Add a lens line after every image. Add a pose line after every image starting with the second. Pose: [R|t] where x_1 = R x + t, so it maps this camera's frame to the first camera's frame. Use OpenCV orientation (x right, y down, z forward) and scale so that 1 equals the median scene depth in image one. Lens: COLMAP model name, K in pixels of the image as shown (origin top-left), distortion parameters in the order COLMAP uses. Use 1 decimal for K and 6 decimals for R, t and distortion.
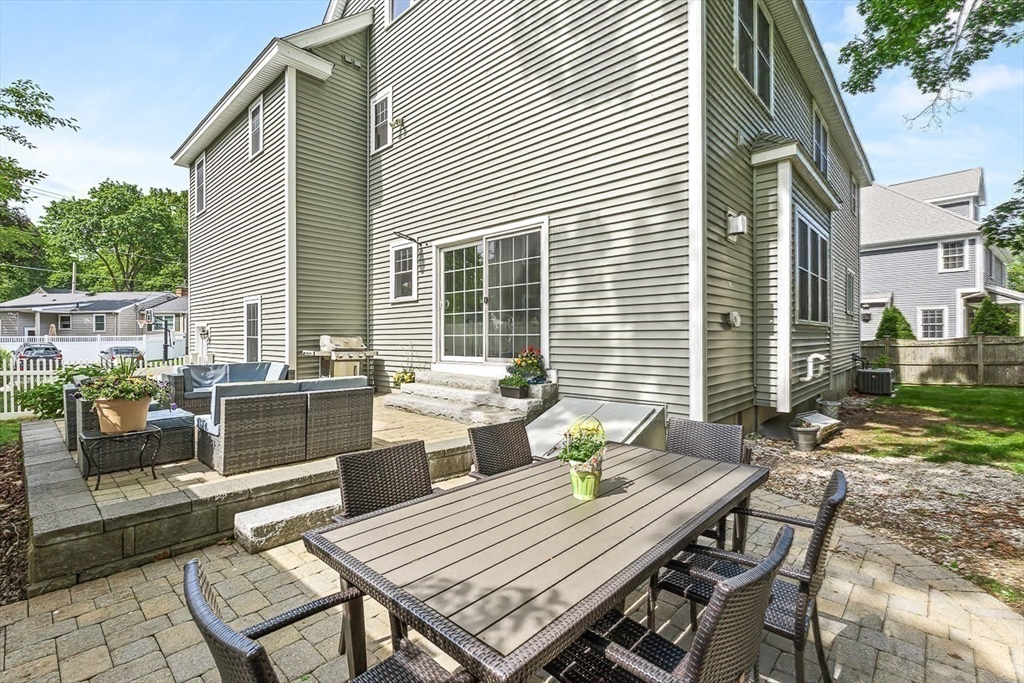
lens RADIAL K [[455.3, 0, 511.6], [0, 455.3, 338.9], [0, 0, 1]] dist [0.000189, -0.000862]
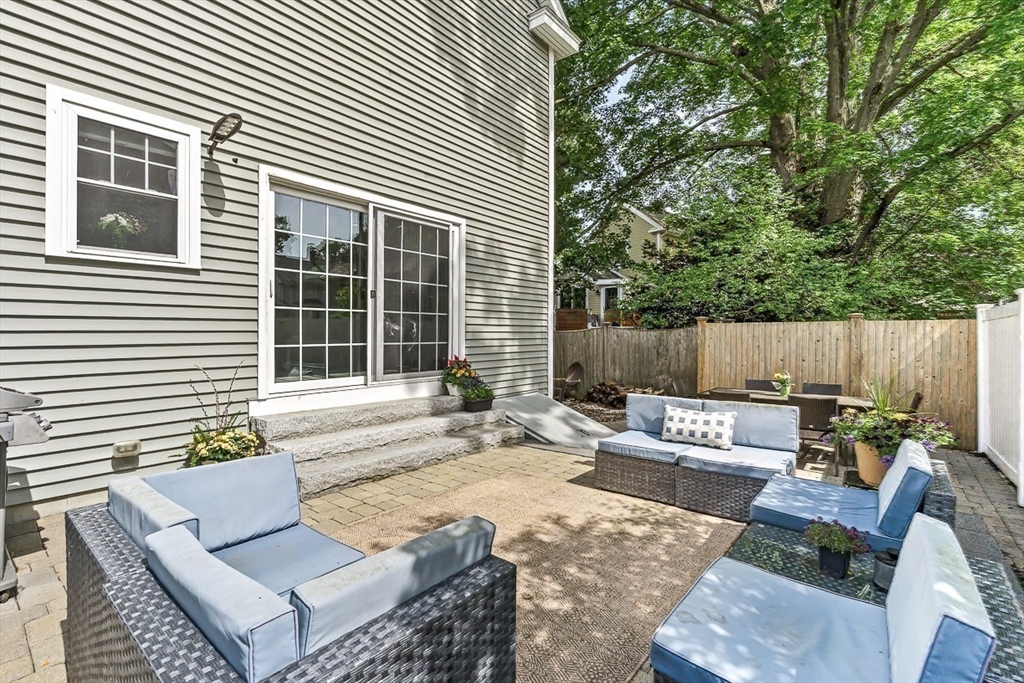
lens RADIAL K [[455.3, 0, 511.7], [0, 455.3, 337.8], [0, 0, 1]] dist [0.000189, -0.000862]
pose [[-0.067054, 0.003616, 0.997743, -0.773533], [0.018702, 0.999822, -0.002367, -0.012916], [-0.997574, 0.018501, -0.067109, 0.832103]]
